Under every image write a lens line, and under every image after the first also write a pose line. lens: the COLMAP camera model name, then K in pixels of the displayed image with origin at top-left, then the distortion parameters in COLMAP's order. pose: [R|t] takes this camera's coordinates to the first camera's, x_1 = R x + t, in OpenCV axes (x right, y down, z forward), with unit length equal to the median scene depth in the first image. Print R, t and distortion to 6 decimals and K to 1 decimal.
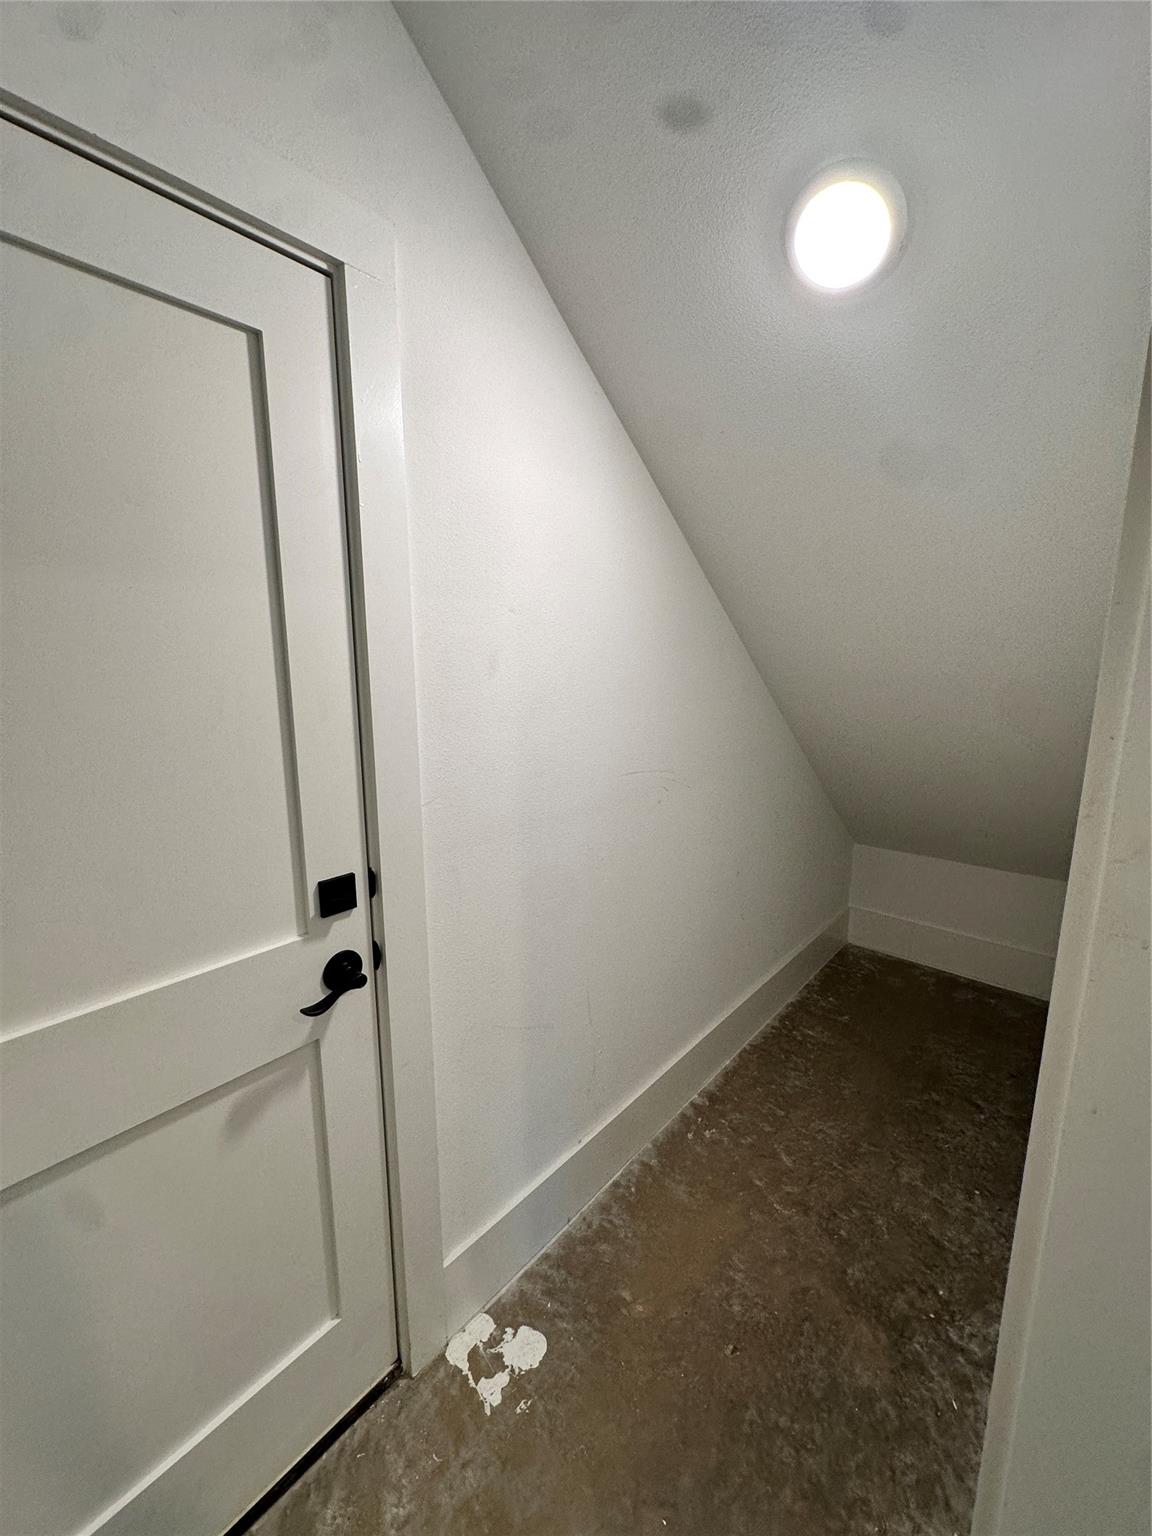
lens RADIAL K [[612.0, 0, 586.8], [0, 612.0, 769.7], [0, 0, 1]] dist [-0.003639, -0.000288]
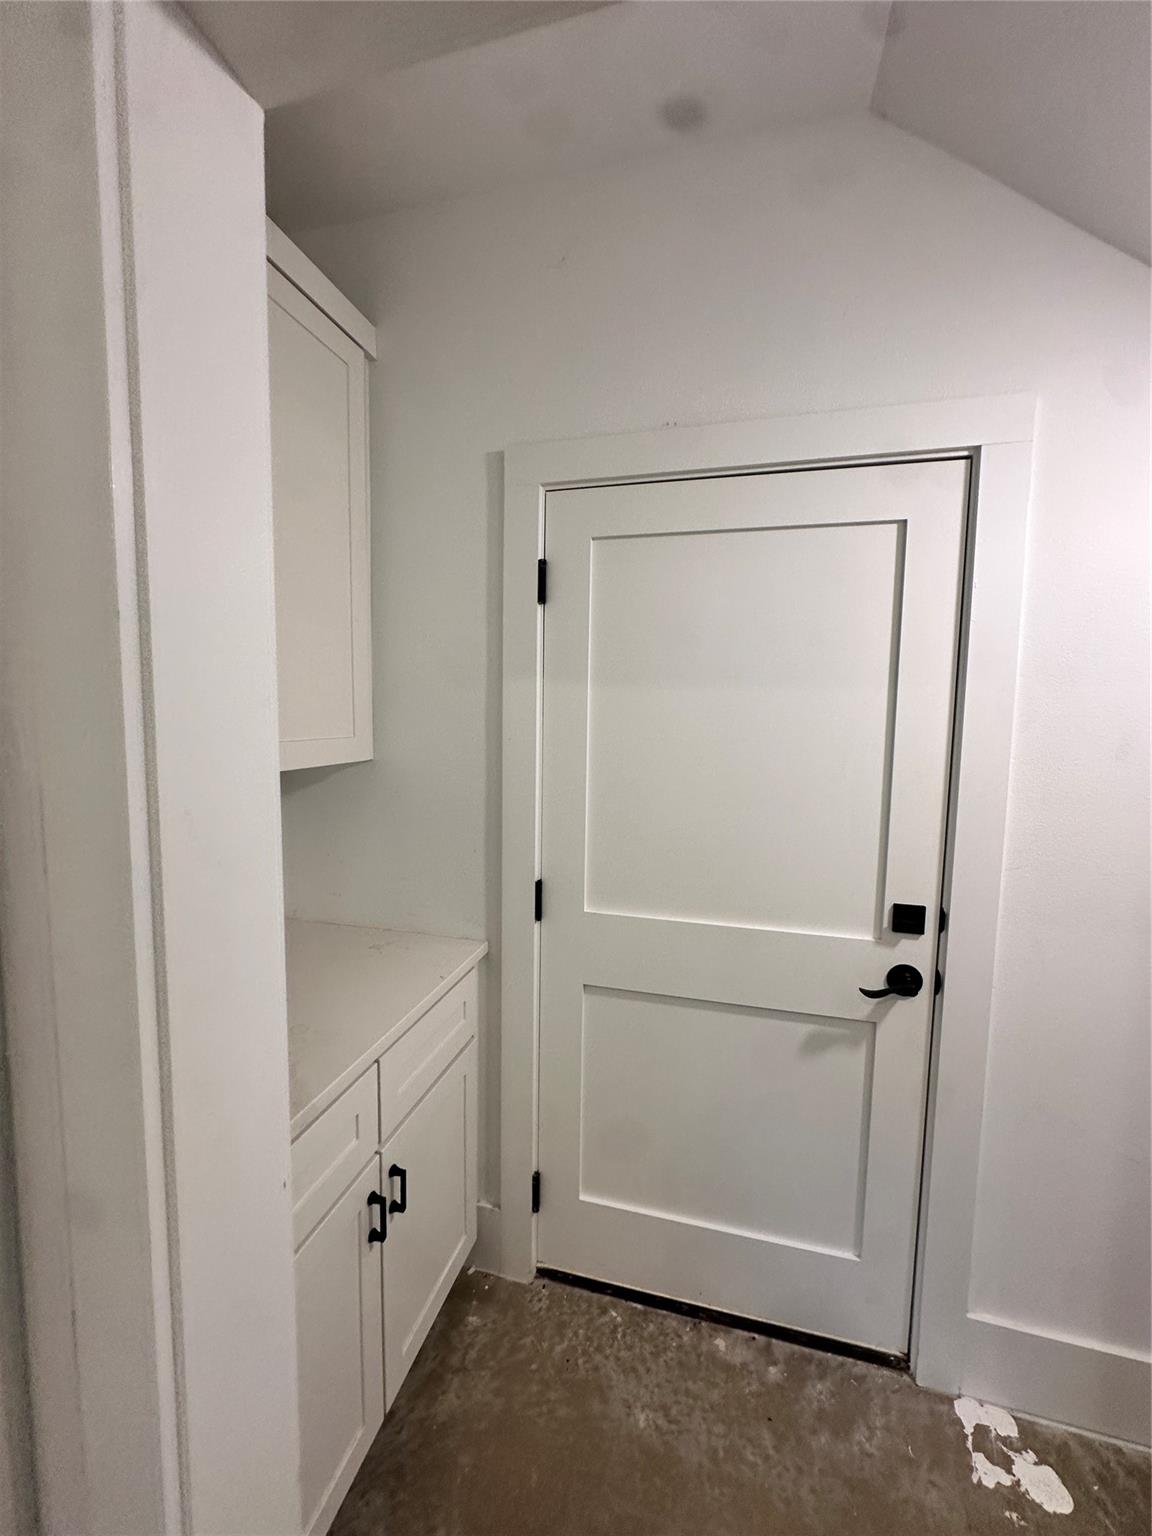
lens RADIAL K [[612.0, 0, 574.2], [0, 612.0, 765.5], [0, 0, 1]] dist [-0.003639, -0.000288]
pose [[0.438436, 0.087833, -0.894460, 0.383725], [-0.169130, 0.985496, 0.013871, -0.010607], [0.882706, 0.145198, 0.446932, -0.227856]]
